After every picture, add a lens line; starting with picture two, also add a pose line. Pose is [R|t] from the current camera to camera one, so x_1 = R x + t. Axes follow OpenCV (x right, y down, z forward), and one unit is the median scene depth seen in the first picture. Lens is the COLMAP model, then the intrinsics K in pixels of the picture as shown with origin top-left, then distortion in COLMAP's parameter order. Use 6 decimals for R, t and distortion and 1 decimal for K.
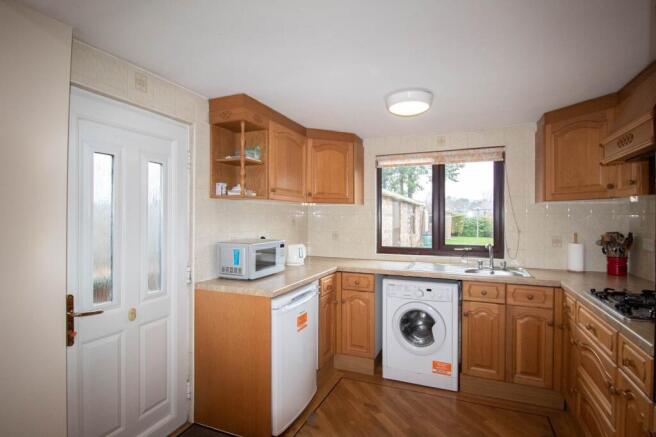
lens RADIAL K [[335.8, 0, 329.2], [0, 335.8, 216.3], [0, 0, 1]] dist [-0.001106, -0.000124]
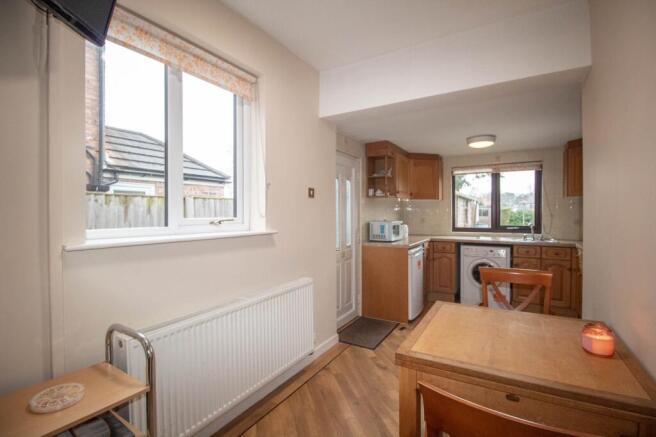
lens RADIAL K [[303.1, 0, 330.8], [0, 303.1, 215.5], [0, 0, 1]] dist [-0.013074, -0.000368]
pose [[0.988316, -0.004240, -0.152358, -0.241349], [0.006519, 0.999874, 0.014459, 0.016133], [0.152277, -0.015284, 0.988220, -0.551657]]
